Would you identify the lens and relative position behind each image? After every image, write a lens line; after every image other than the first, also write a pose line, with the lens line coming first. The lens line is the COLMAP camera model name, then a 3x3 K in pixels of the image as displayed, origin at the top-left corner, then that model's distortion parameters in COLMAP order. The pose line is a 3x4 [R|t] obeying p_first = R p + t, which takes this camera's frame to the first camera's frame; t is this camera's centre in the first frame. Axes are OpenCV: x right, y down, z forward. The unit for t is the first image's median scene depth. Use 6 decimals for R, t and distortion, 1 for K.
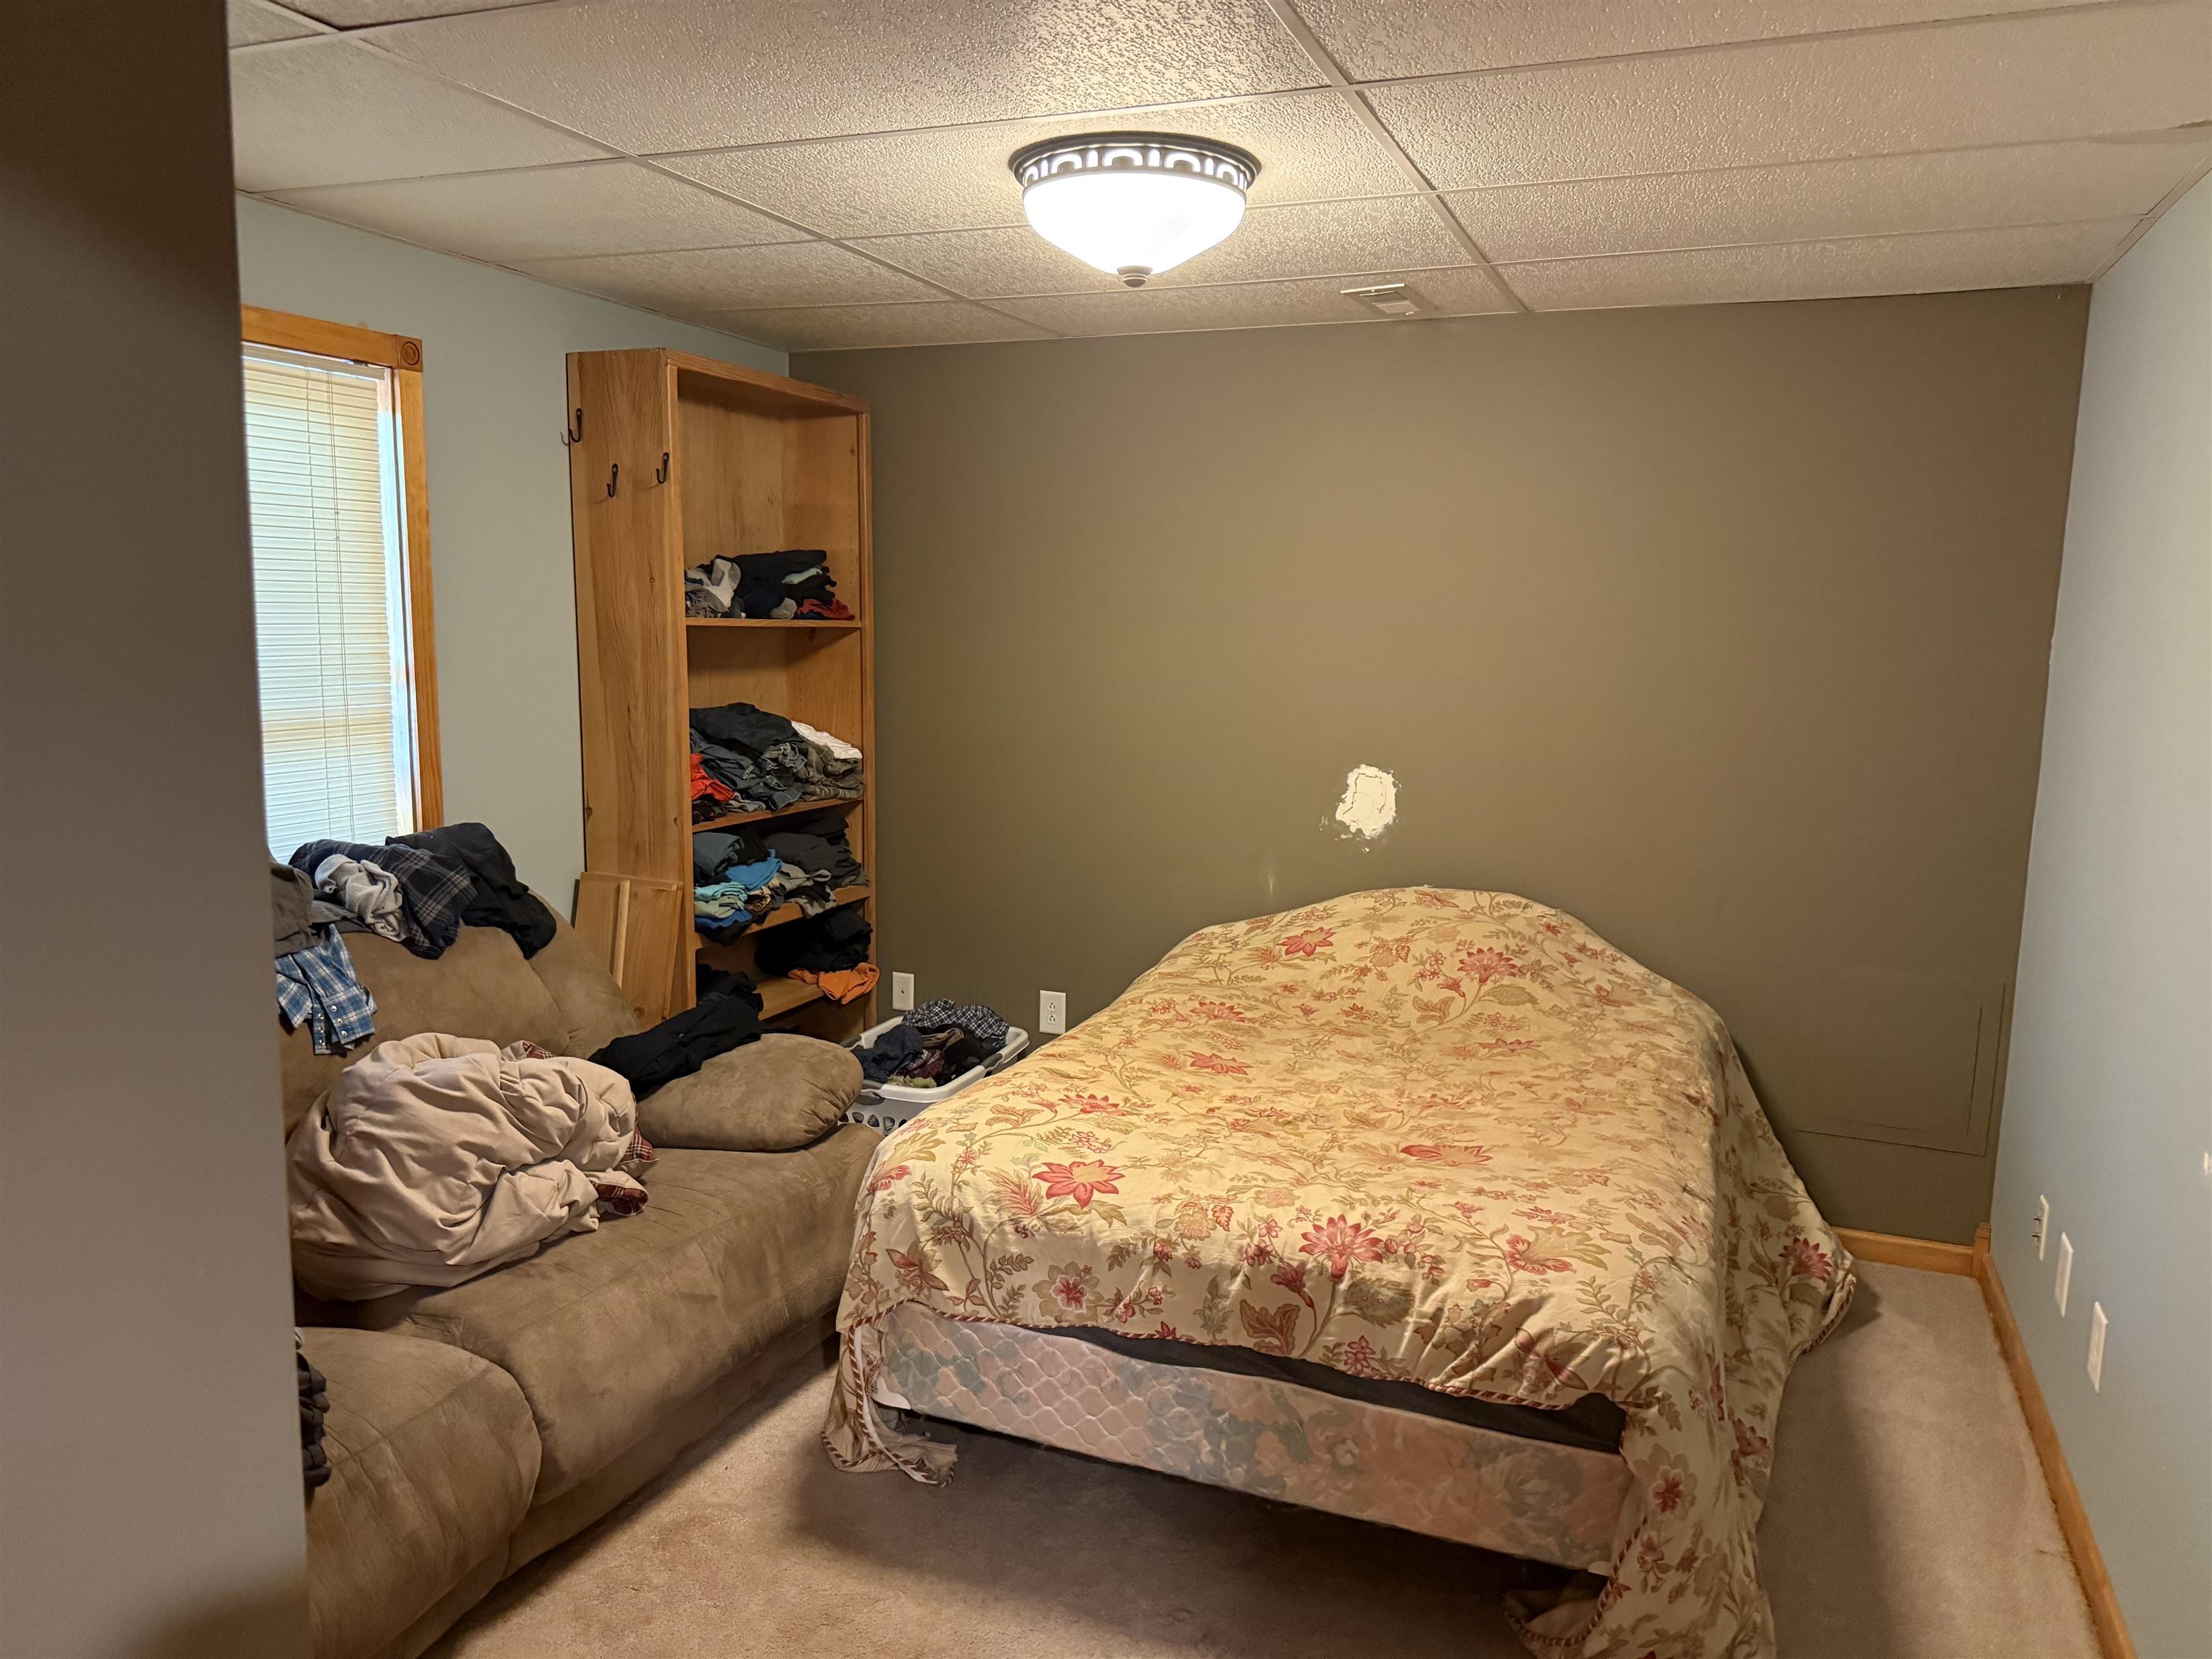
lens RADIAL K [[1566.7, 0, 1106.0], [0, 1566.7, 829.5], [0, 0, 1]] dist [0.123553, -0.163991]
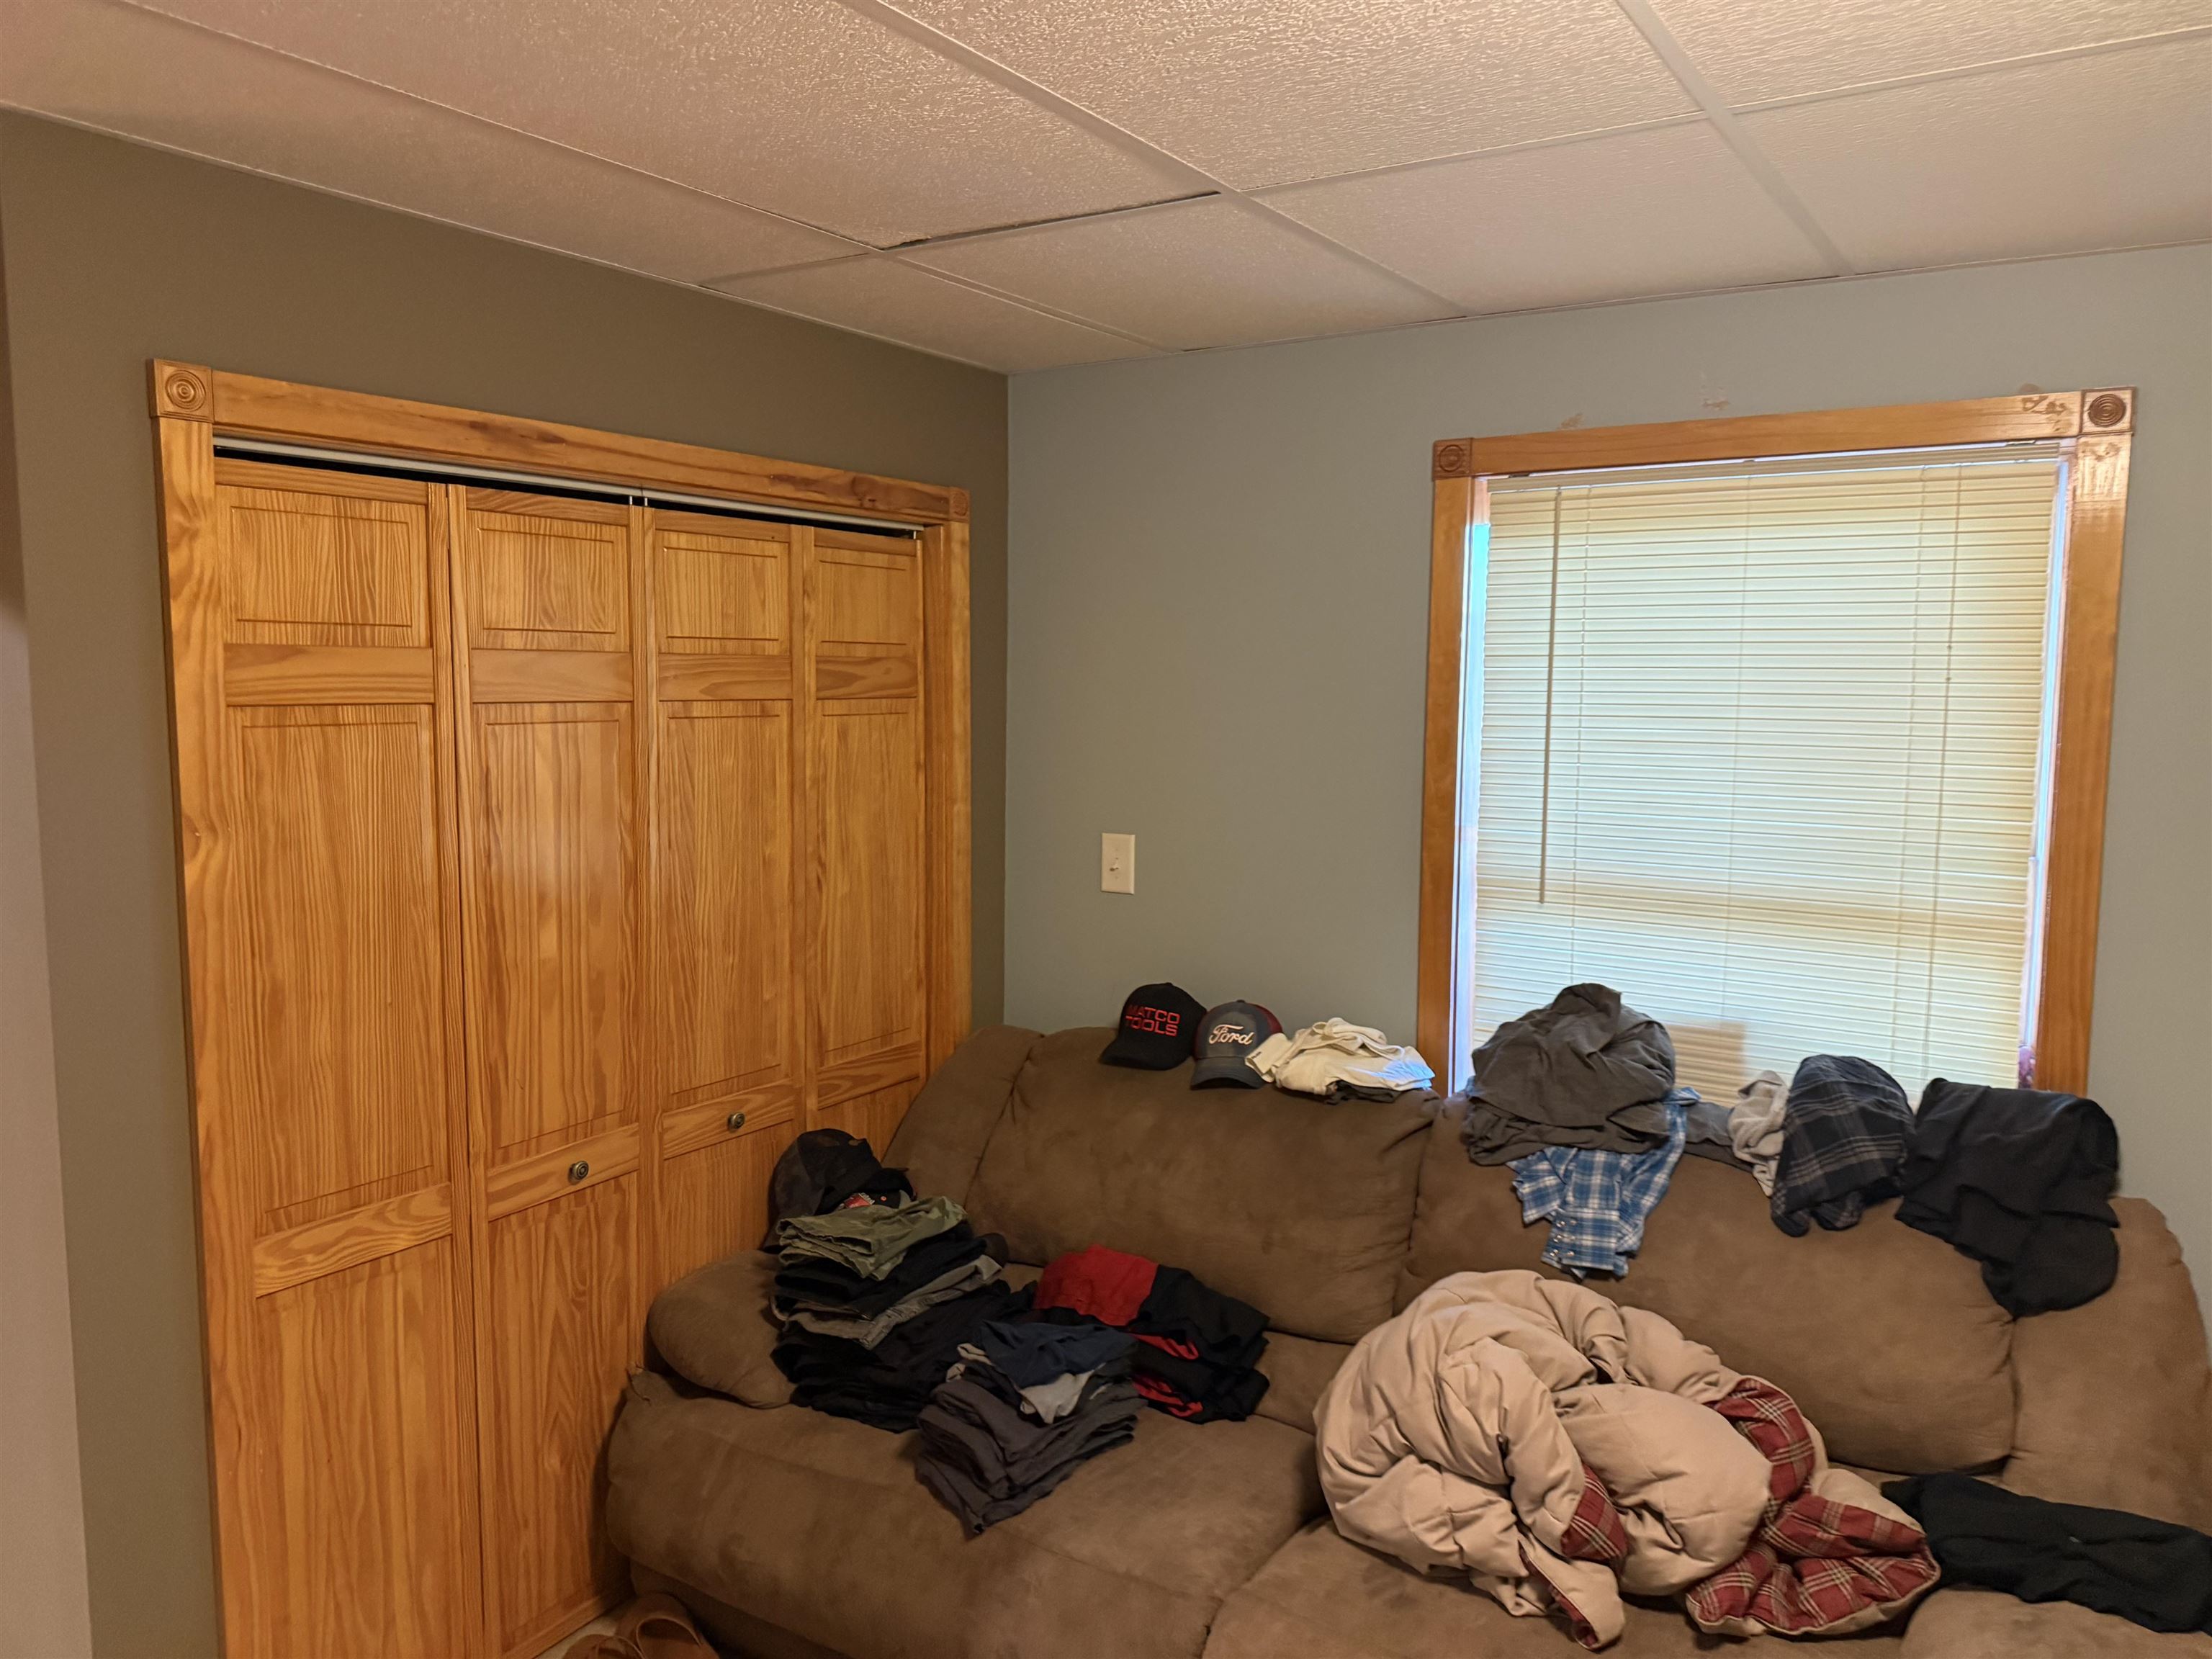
lens RADIAL K [[1654.7, 0, 1106.0], [0, 1654.7, 829.5], [0, 0, 1]] dist [0.001709, 0.000545]
pose [[-0.193336, 0.073258, -0.978394, 0.404726], [-0.159302, 0.981632, 0.104980, -0.142396], [0.968114, 0.176156, -0.178114, 0.832642]]
